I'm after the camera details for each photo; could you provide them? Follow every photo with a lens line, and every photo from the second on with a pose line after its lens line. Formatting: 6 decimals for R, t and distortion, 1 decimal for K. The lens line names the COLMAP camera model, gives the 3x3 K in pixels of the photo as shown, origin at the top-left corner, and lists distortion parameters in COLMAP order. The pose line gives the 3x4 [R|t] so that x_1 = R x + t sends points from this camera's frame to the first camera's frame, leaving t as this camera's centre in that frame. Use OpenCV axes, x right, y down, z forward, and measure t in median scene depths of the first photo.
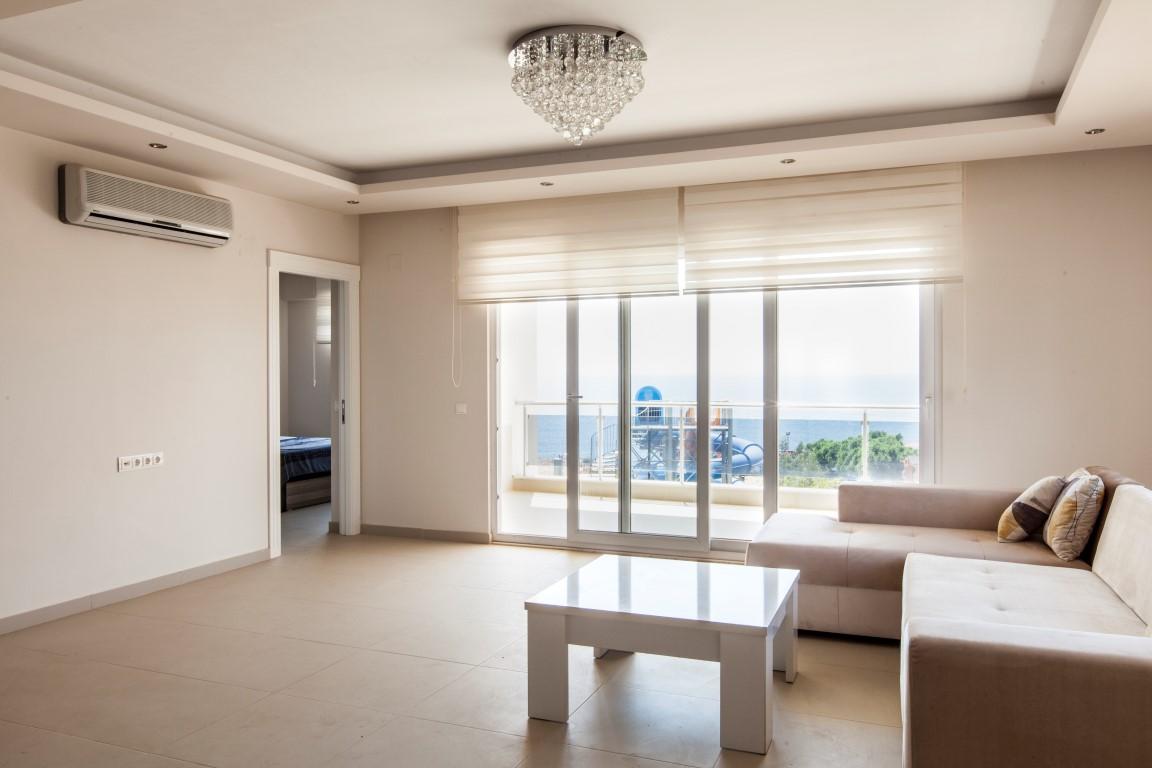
lens RADIAL K [[863.8, 0, 572.4], [0, 863.8, 380.9], [0, 0, 1]] dist [0.013985, -0.018517]
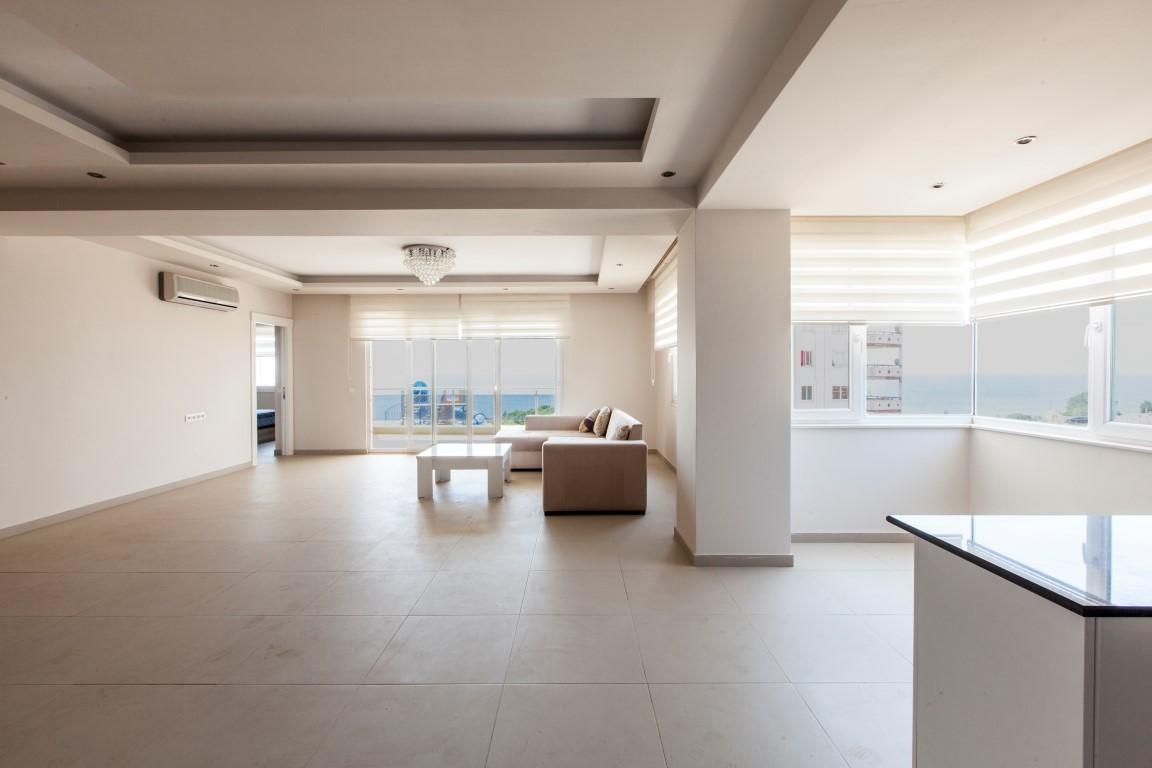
lens RADIAL K [[509.0, 0, 575.3], [0, 509.0, 379.1], [0, 0, 1]] dist [-0.001275, 0.000550]
pose [[0.922399, -0.004963, 0.386208, -0.135229], [0.004171, 0.999987, 0.002888, 0.004119], [-0.386217, -0.001053, 0.922407, -0.441789]]
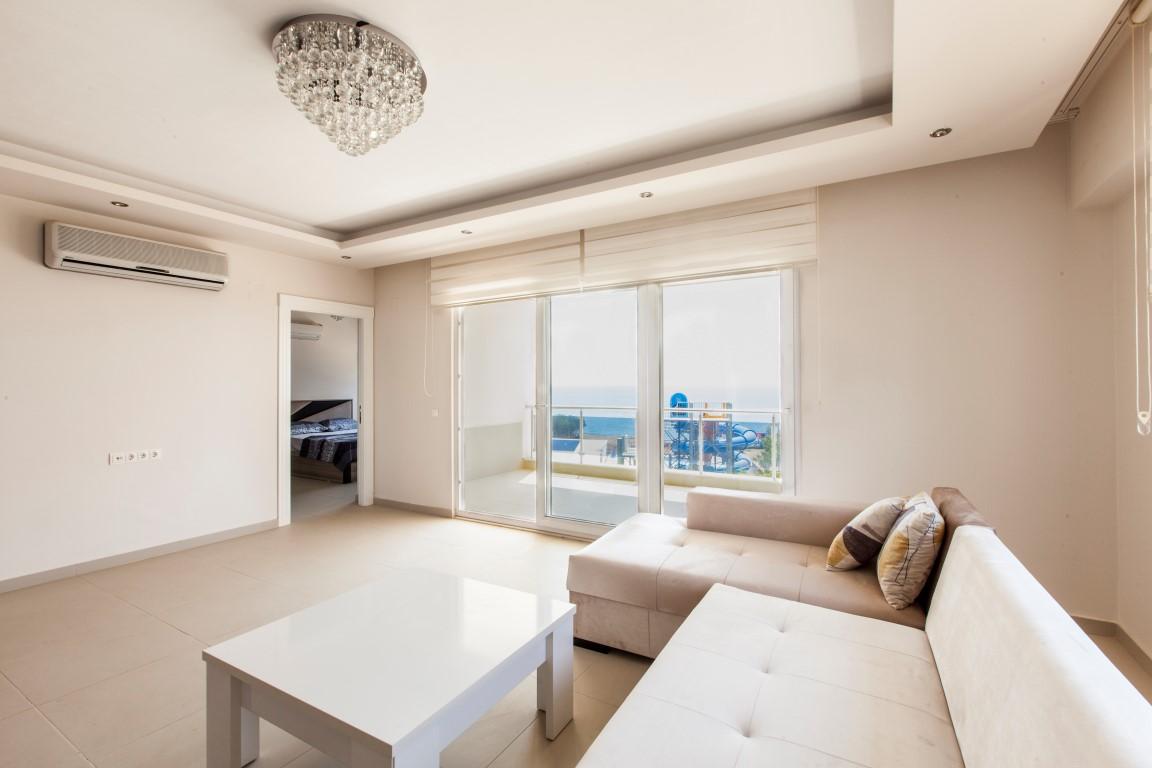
lens RADIAL K [[509.0, 0, 575.2], [0, 509.0, 381.4], [0, 0, 1]] dist [-0.001275, 0.000550]
pose [[0.989822, -0.001564, -0.142301, 0.248705], [-0.000608, 0.999884, -0.015213, -0.006112], [0.142309, 0.015145, 0.989706, 0.343857]]
